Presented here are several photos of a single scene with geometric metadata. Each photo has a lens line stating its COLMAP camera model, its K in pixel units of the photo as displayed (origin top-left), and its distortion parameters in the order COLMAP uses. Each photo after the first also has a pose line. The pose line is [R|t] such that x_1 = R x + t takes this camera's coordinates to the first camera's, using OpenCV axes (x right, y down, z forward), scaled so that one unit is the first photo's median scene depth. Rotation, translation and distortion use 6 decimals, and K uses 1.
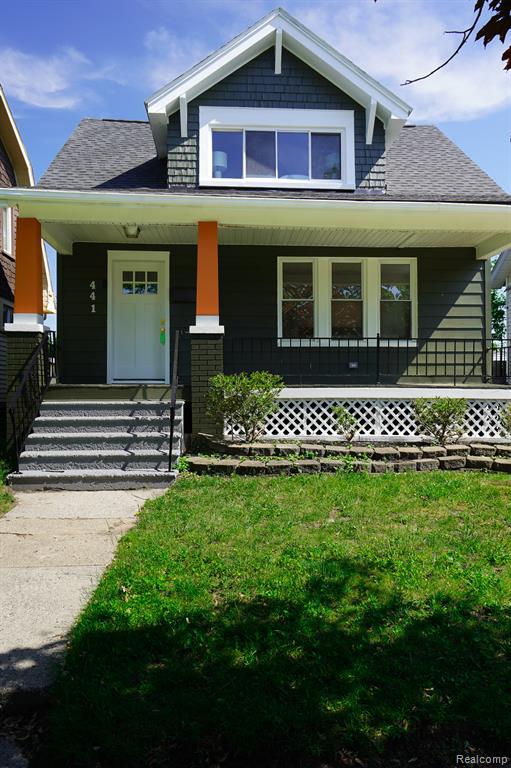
lens RADIAL K [[592.4, 0, 260.1], [0, 592.4, 386.8], [0, 0, 1]] dist [0.006047, -0.003363]
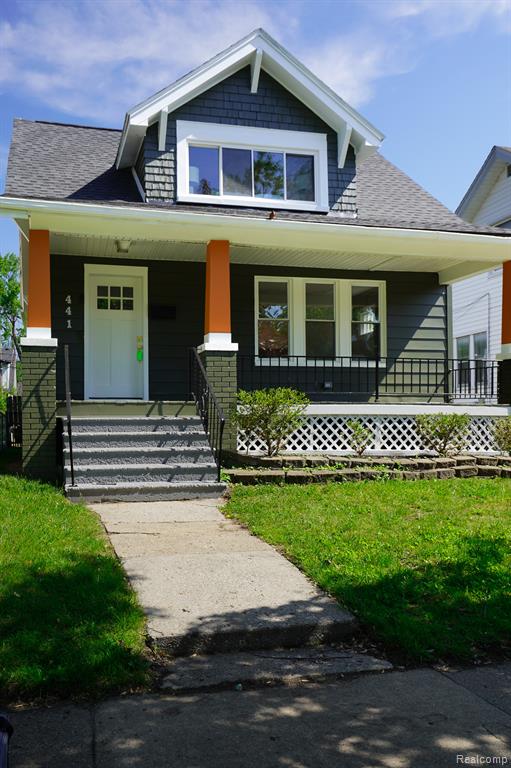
lens RADIAL K [[656.6, 0, 210.5], [0, 656.6, 415.8], [0, 0, 1]] dist [0.001808, -0.015664]
pose [[0.988822, -0.000571, 0.149102, -0.213334], [0.000454, 1.000000, 0.000820, 0.016090], [-0.149102, -0.000744, 0.988822, -0.085424]]
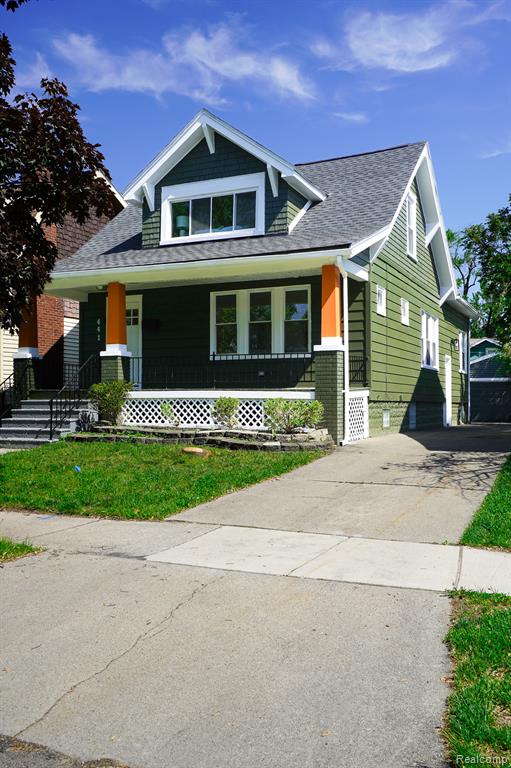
lens RADIAL K [[700.6, 0, 254.6], [0, 700.6, 384.5], [0, 0, 1]] dist [0.004436, 0.000000]
pose [[0.878281, -0.009038, -0.478059, 0.875174], [0.002408, 0.999892, -0.014480, 0.008927], [0.478138, 0.011566, 0.878209, -0.325684]]
